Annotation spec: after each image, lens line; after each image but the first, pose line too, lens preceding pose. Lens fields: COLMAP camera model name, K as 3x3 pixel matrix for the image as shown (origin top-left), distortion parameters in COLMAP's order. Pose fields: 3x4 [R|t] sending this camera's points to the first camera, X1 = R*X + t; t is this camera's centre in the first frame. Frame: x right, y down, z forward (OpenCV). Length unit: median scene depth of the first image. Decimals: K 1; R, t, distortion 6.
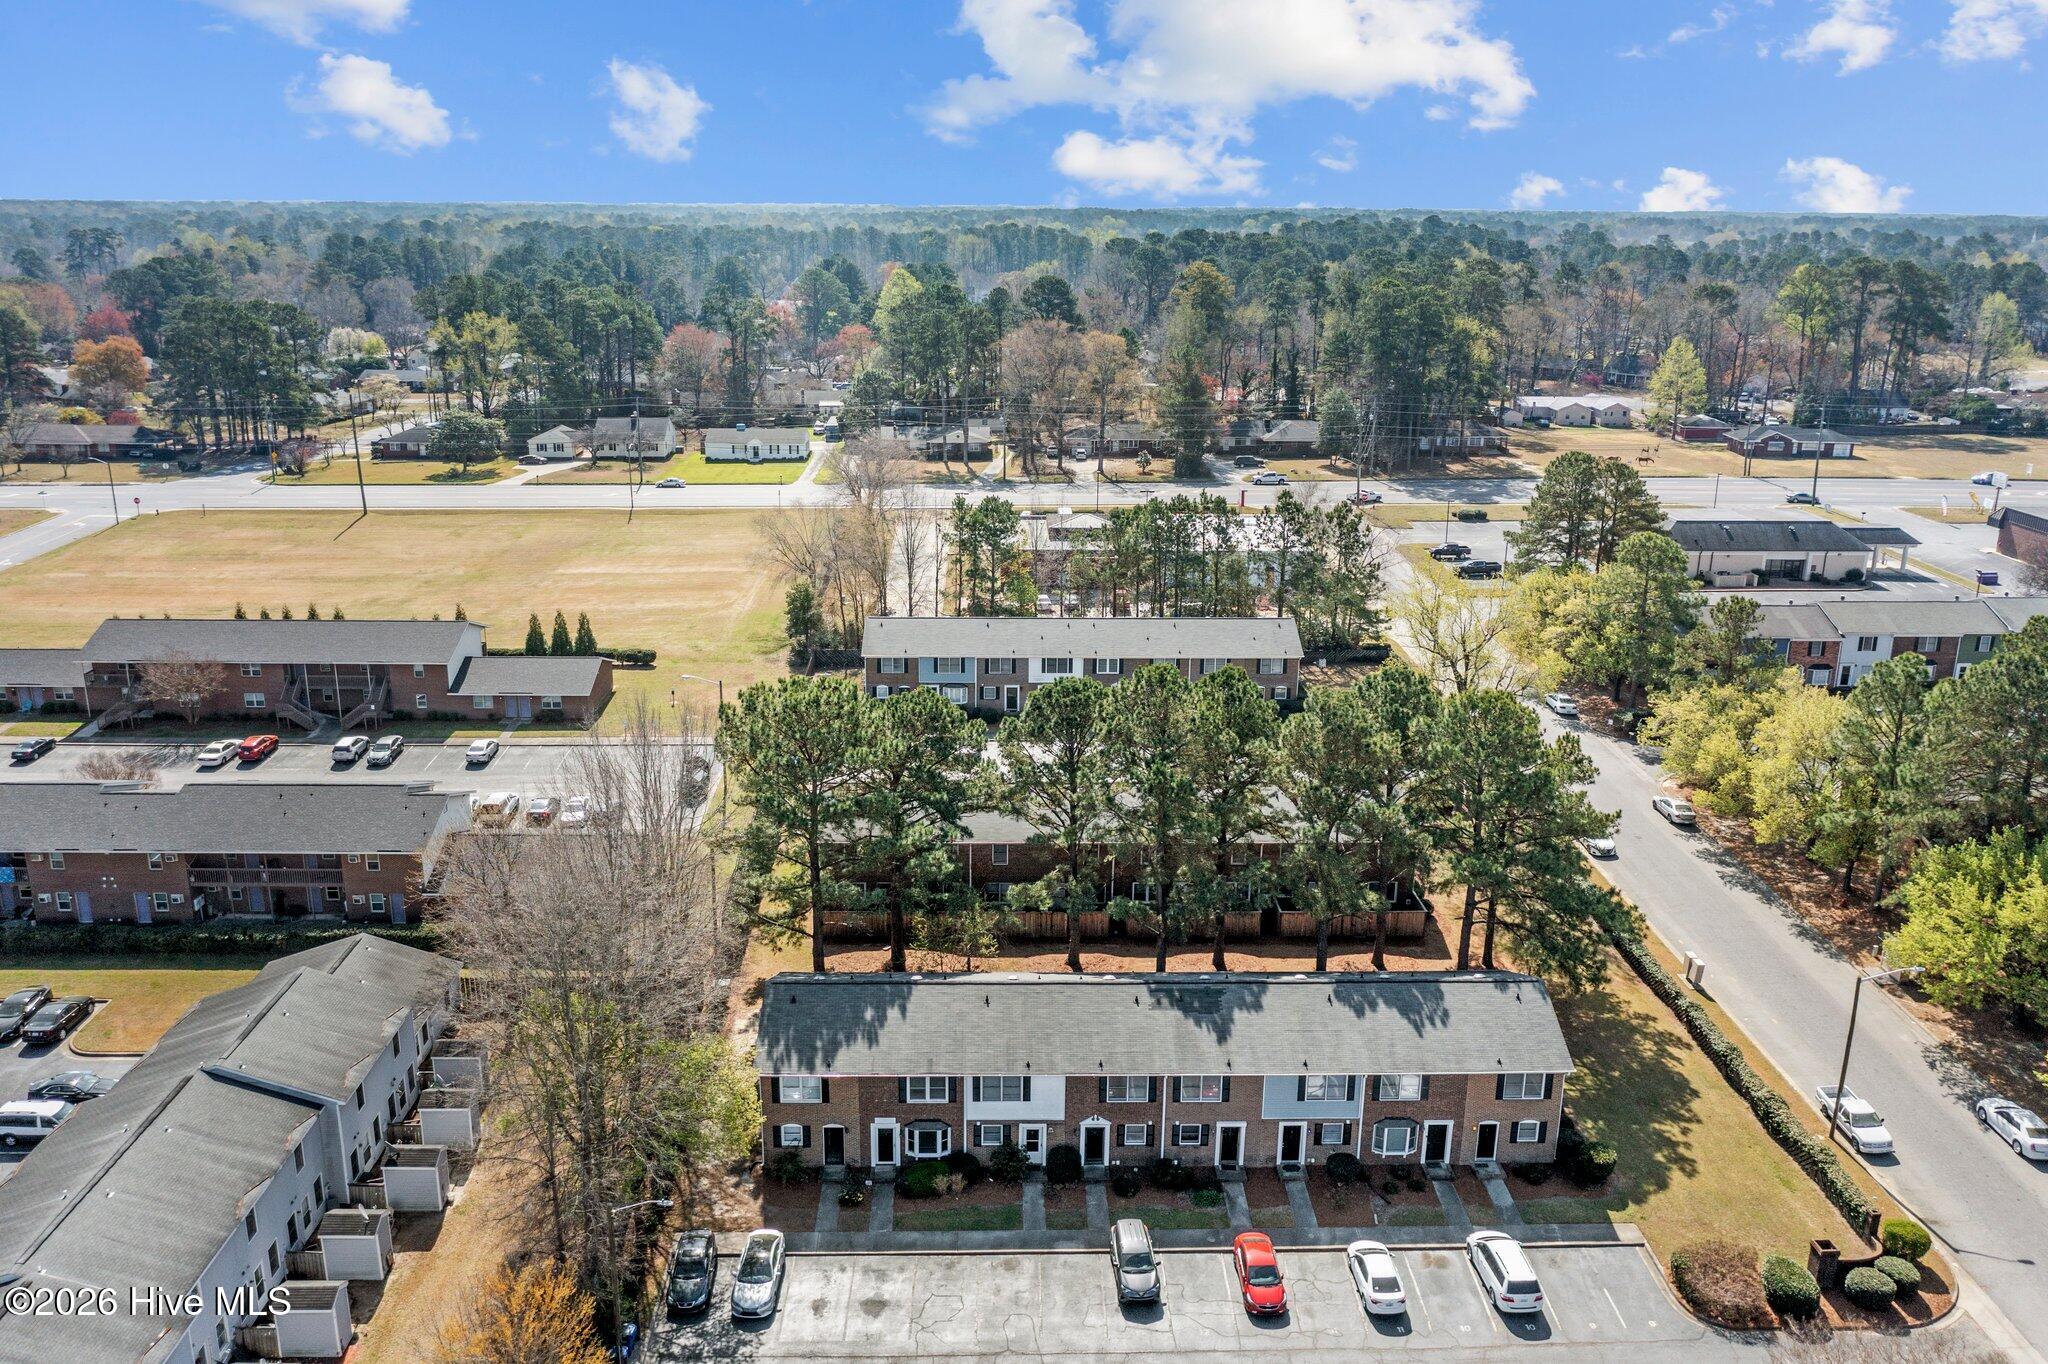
lens RADIAL K [[1599.8, 0, 1021.3], [0, 1599.8, 672.6], [0, 0, 1]] dist [0.010234, 0.001309]
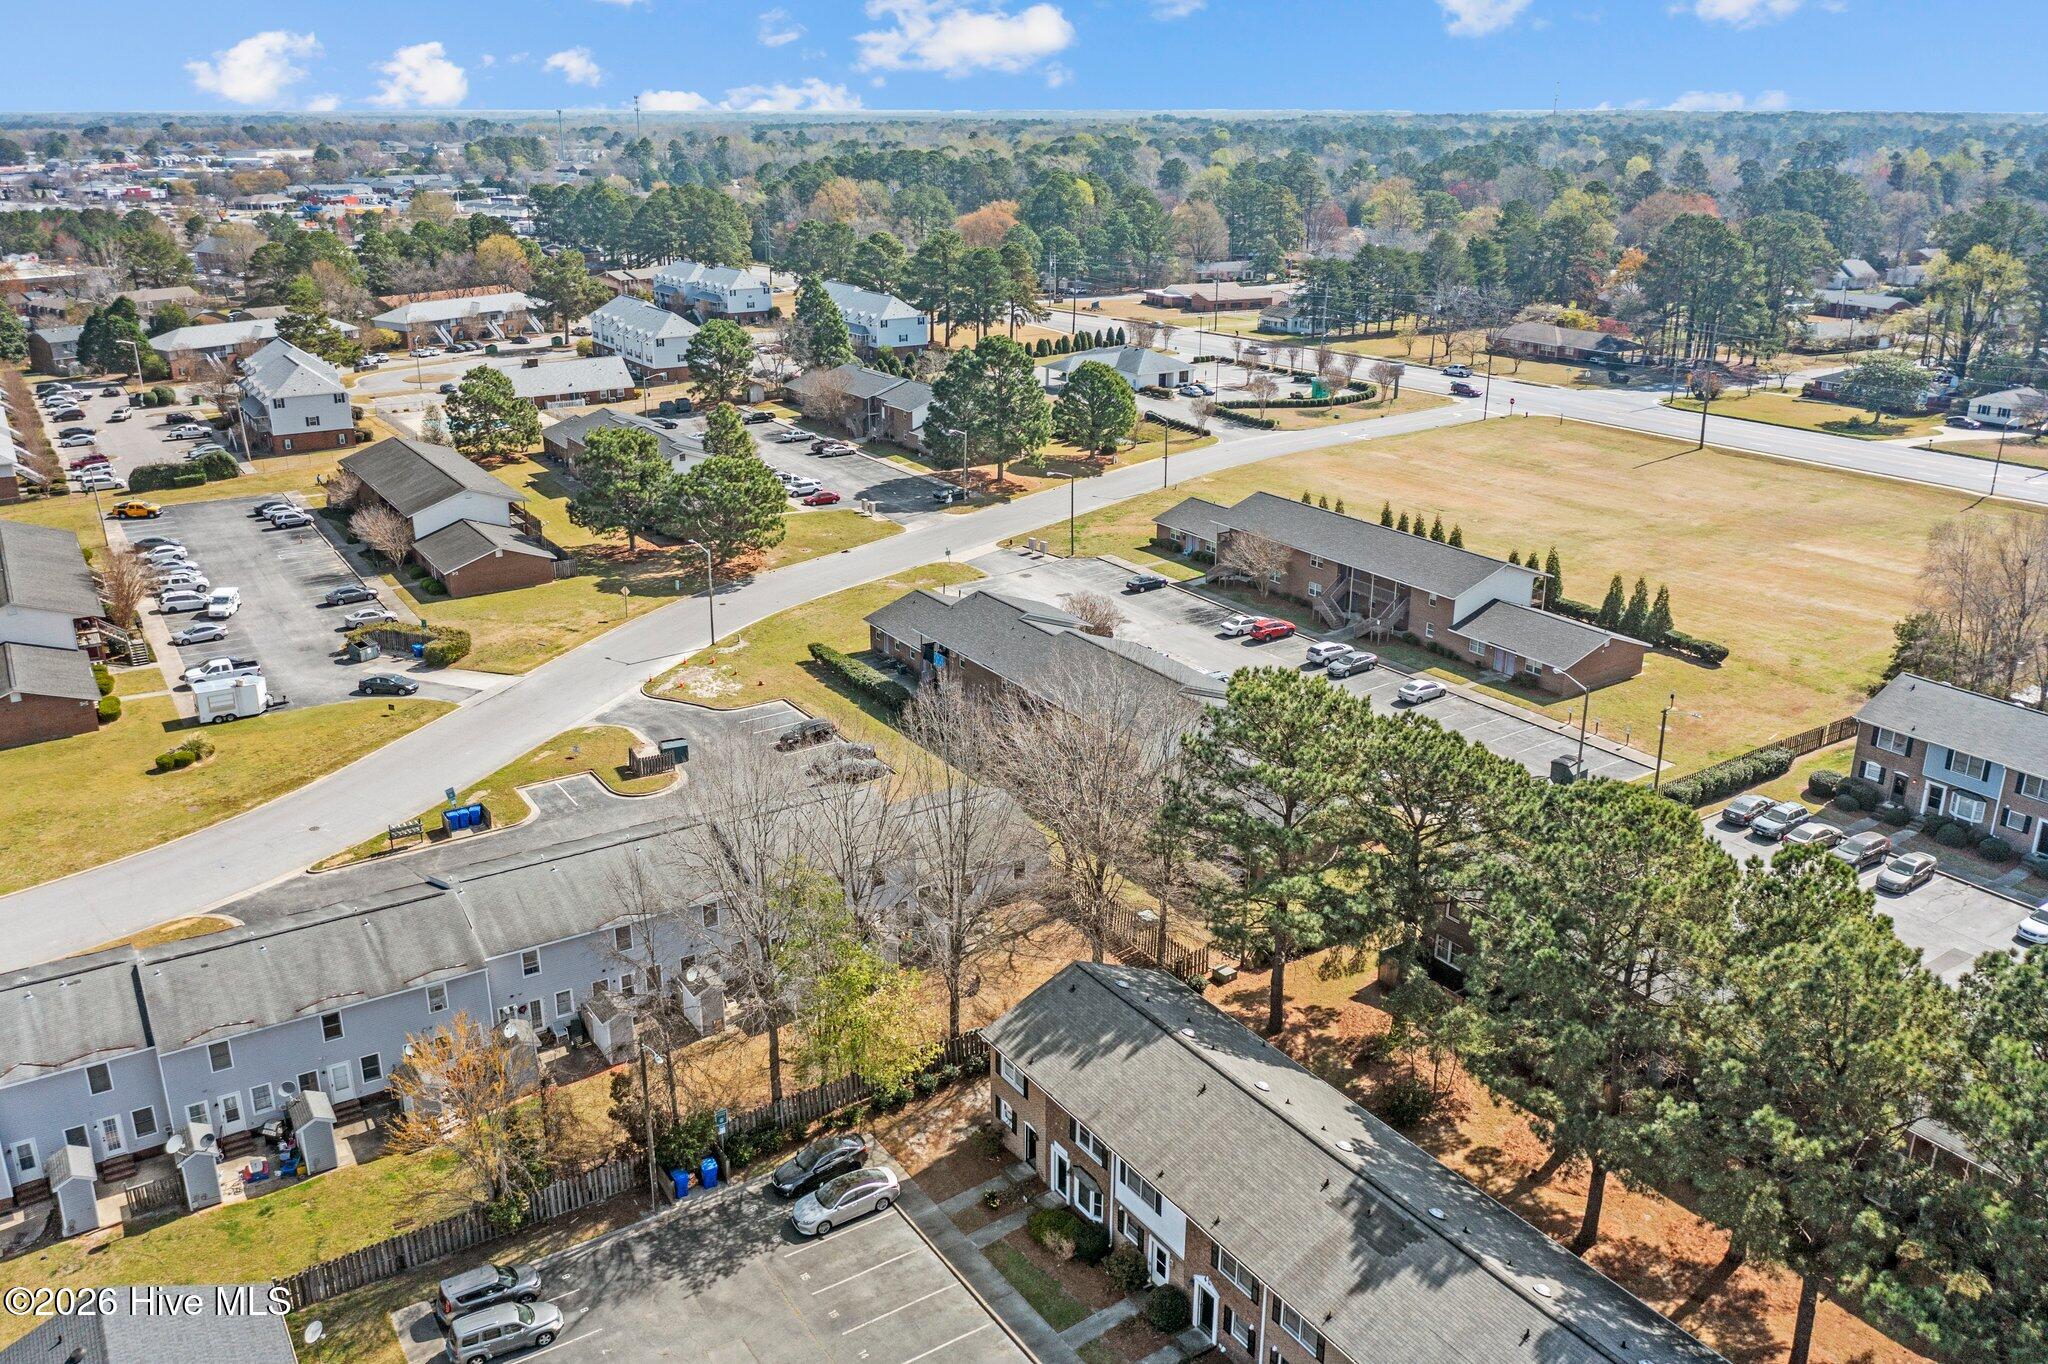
lens RADIAL K [[1639.7, 0, 1022.9], [0, 1639.7, 691.7], [0, 0, 1]] dist [-0.024383, 0.002640]
pose [[0.514819, 0.278520, -0.810795, 0.313334], [-0.233211, 0.955588, 0.180179, -0.067547], [0.824969, 0.096327, 0.556909, 0.247068]]
